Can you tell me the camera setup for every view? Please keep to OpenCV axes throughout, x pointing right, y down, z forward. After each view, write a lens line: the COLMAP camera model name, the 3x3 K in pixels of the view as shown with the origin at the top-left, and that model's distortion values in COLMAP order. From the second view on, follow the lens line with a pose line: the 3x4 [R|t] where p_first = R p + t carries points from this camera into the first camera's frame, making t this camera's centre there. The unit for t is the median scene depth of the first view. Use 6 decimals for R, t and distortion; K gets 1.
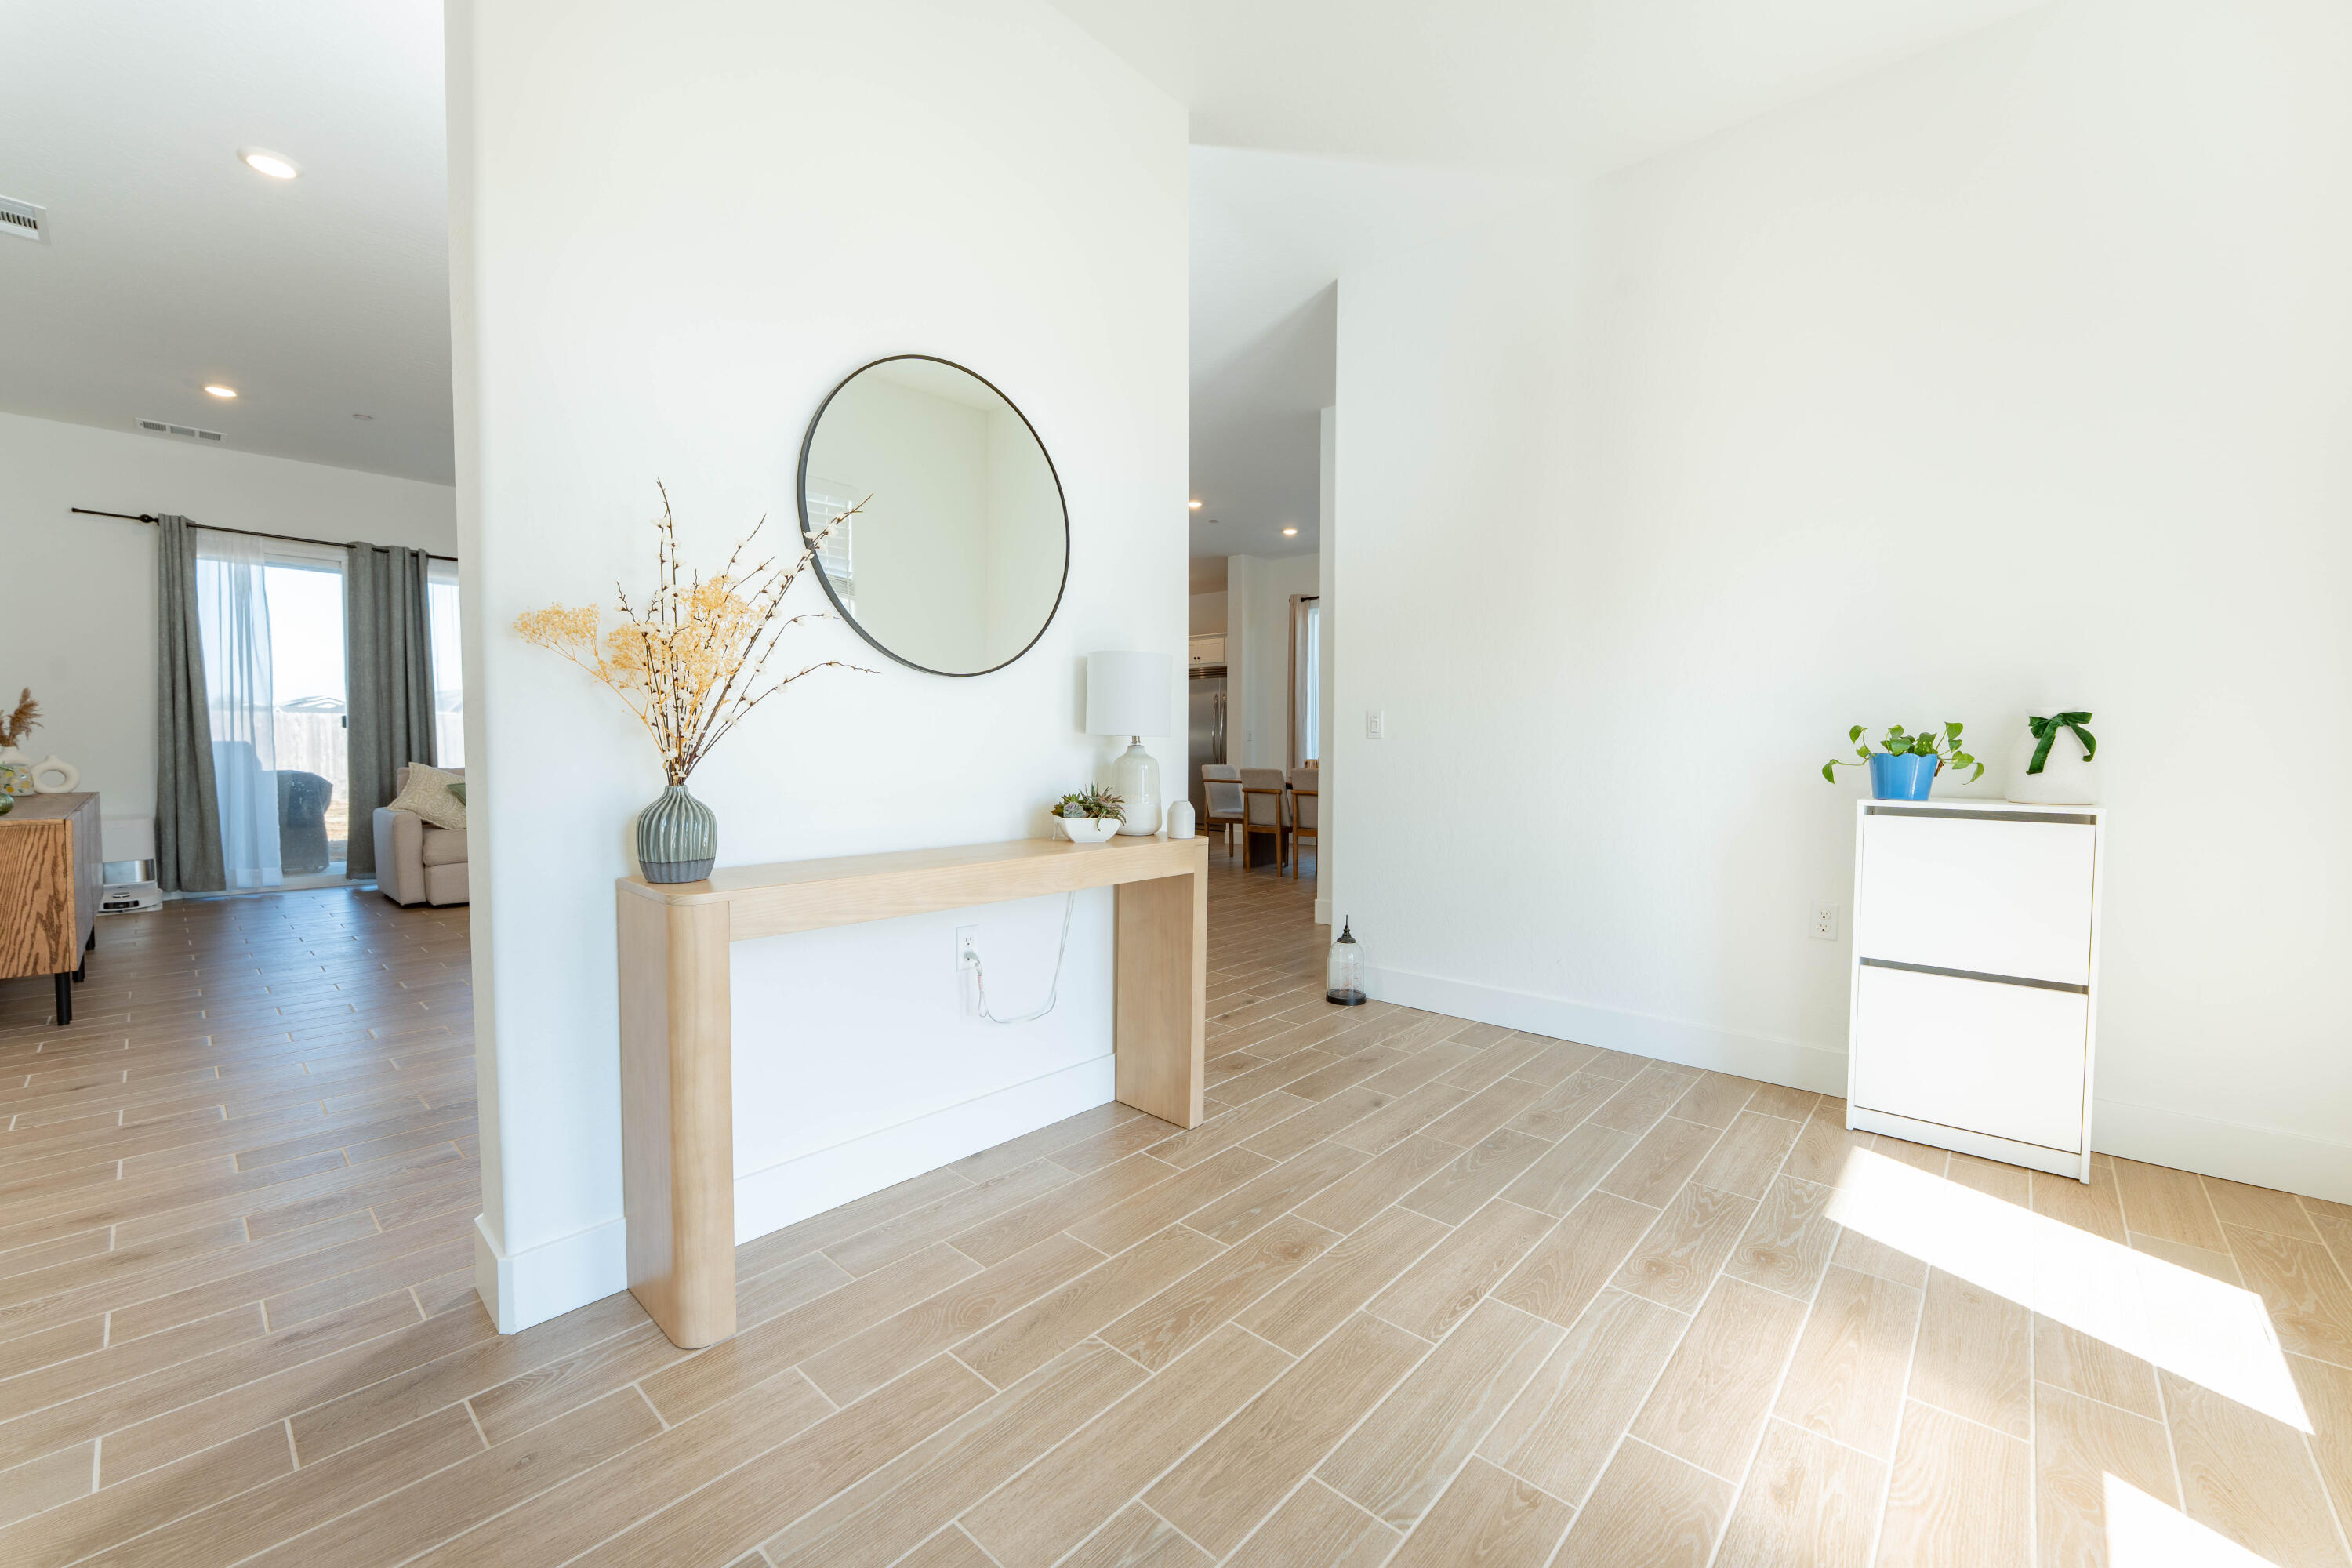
lens RADIAL K [[918.0, 0, 1176.0], [0, 918.0, 784.0], [0, 0, 1]] dist [0.000400, -0.000125]
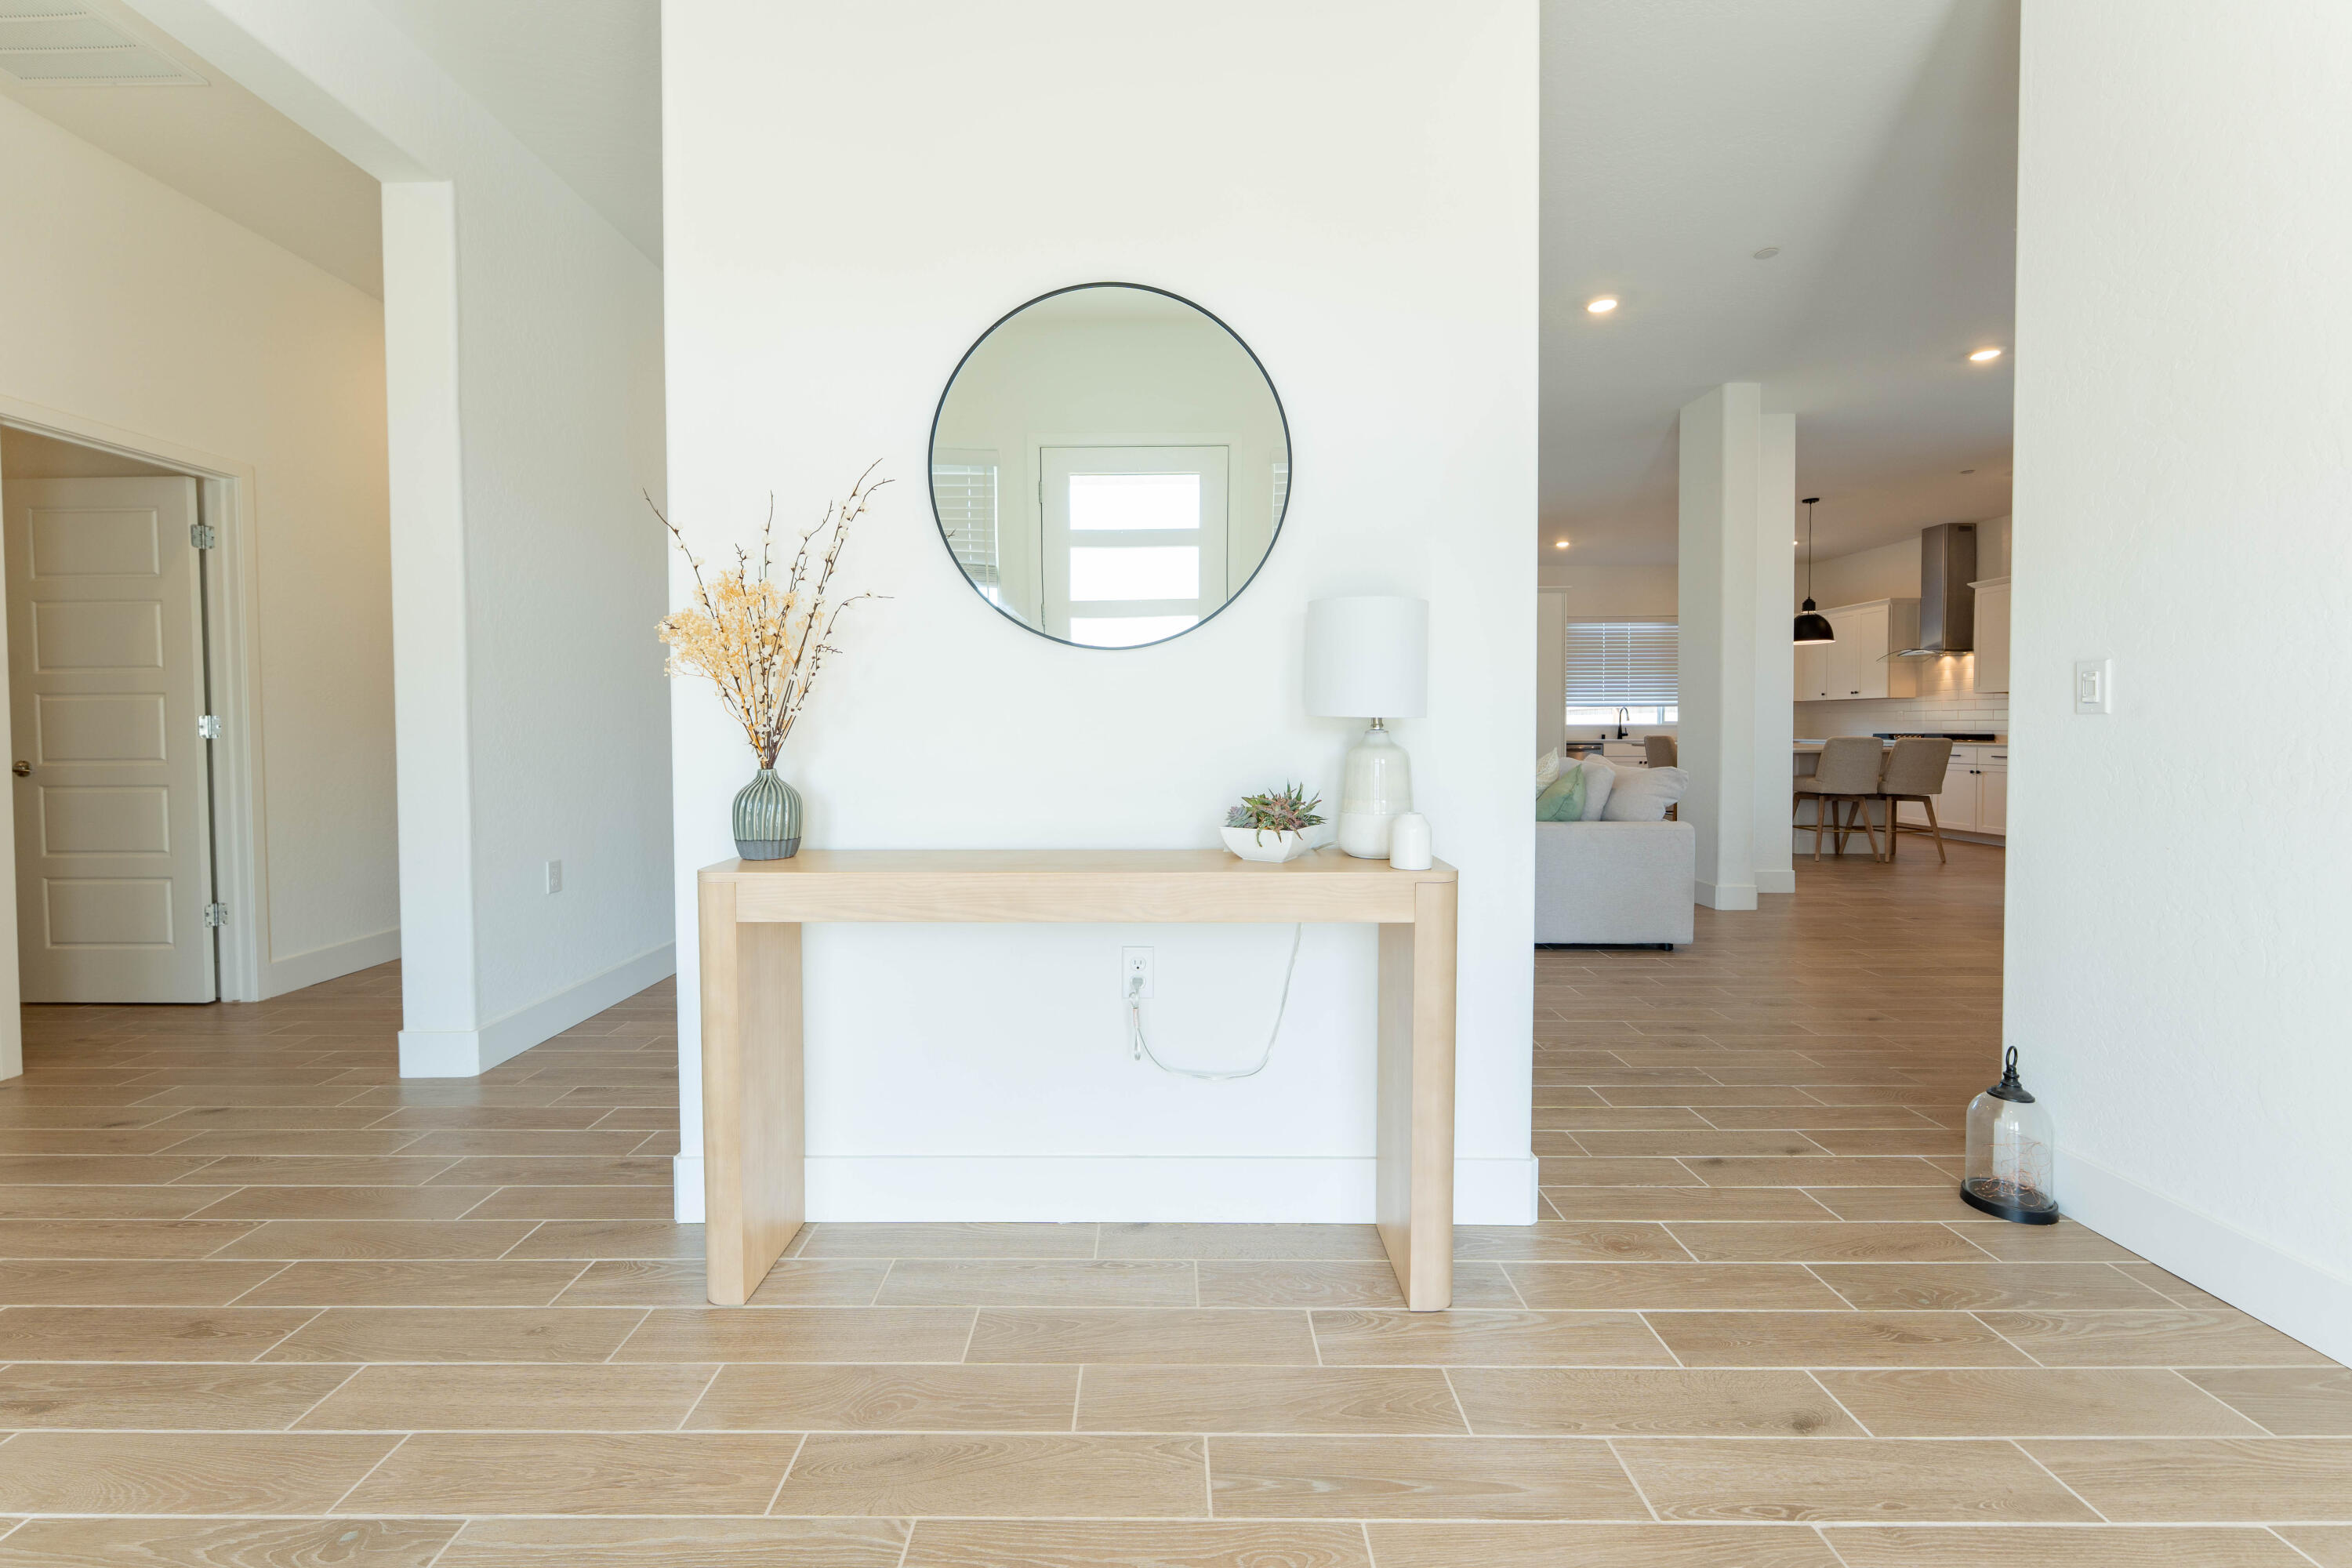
lens RADIAL K [[954.5, 0, 1172.5], [0, 954.5, 762.3], [0, 0, 1]] dist [-0.000656, -0.000555]
pose [[0.674055, 0.022387, -0.738342, 0.348767], [-0.027856, 0.999600, 0.004878, -0.014198], [0.738156, 0.017280, 0.674409, 0.354451]]
